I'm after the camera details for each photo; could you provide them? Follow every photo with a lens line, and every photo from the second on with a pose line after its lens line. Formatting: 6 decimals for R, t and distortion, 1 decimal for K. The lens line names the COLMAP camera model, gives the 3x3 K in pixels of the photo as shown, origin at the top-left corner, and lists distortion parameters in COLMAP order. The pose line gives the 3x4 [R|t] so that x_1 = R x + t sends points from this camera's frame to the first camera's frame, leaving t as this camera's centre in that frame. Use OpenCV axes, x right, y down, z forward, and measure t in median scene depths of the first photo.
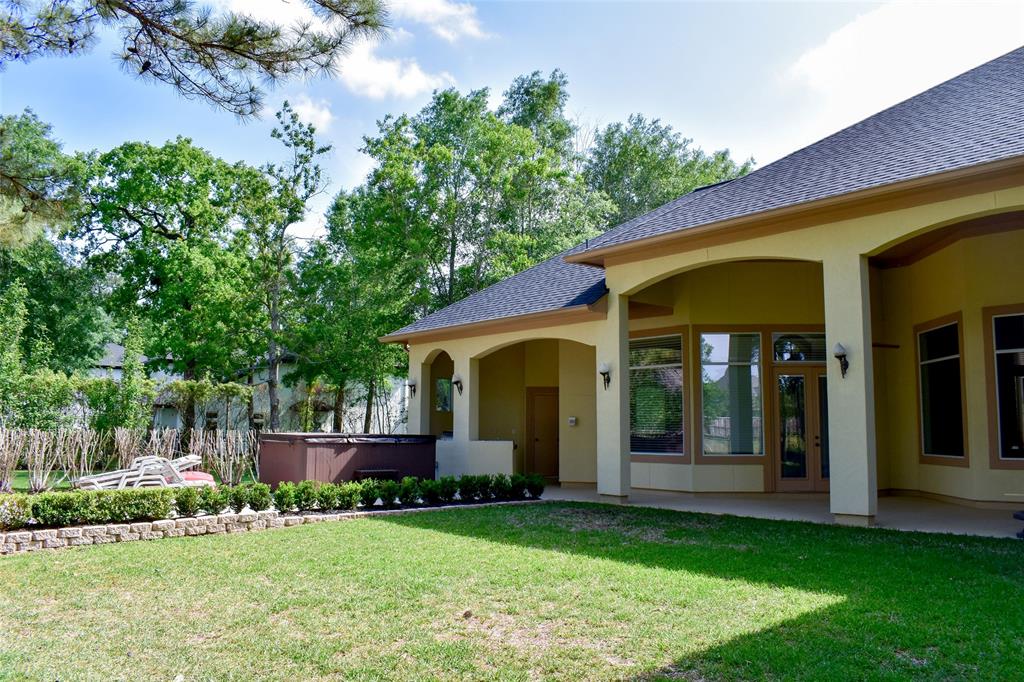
lens RADIAL K [[795.6, 0, 508.8], [0, 795.6, 352.6], [0, 0, 1]] dist [-0.119644, -0.002245]
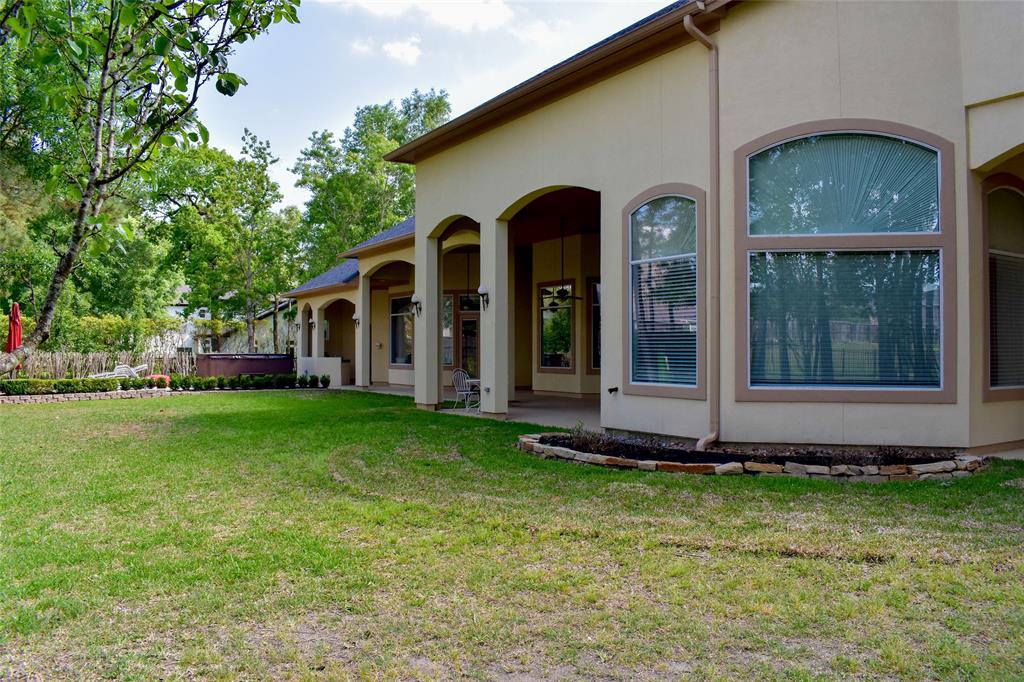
lens RADIAL K [[795.6, 0, 508.8], [0, 795.6, 352.6], [0, 0, 1]] dist [-0.119644, -0.002245]
pose [[0.990143, -0.001182, -0.140057, 0.655433], [0.014464, 0.995480, 0.093858, -0.056461], [0.139313, -0.094959, 0.985685, -0.668669]]
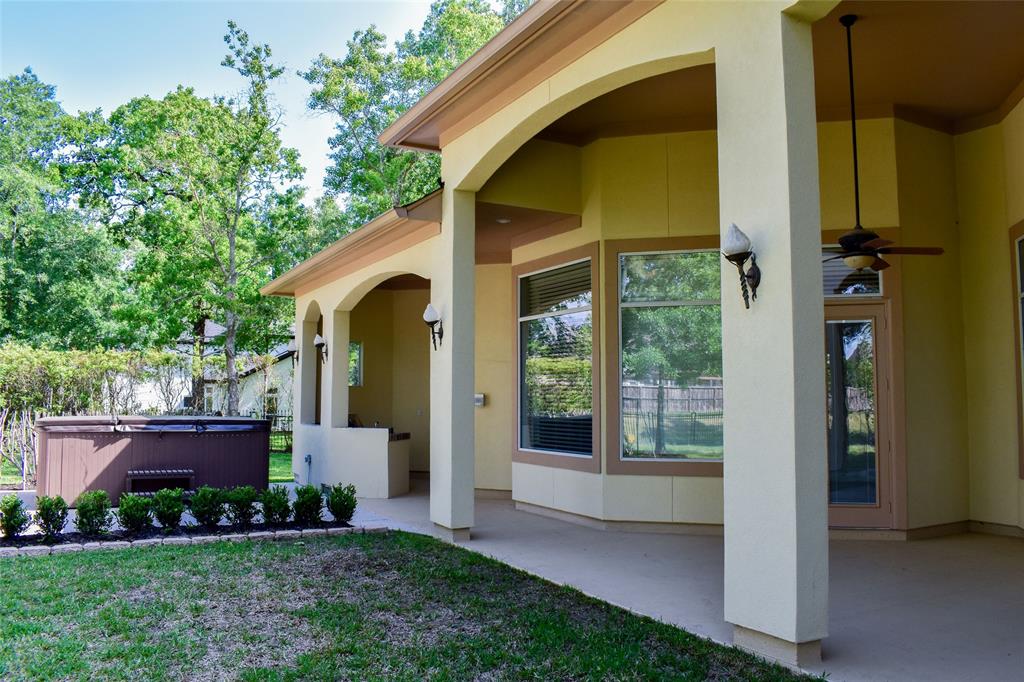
lens RADIAL K [[787.0, 0, 512.0], [0, 787.0, 341.0], [0, 0, 1]] dist [-0.117992, -0.001391]
pose [[0.980464, -0.018193, -0.195856, 0.271226], [0.022197, 0.999587, 0.018270, 0.027906], [0.195443, -0.022260, 0.980462, 0.392626]]
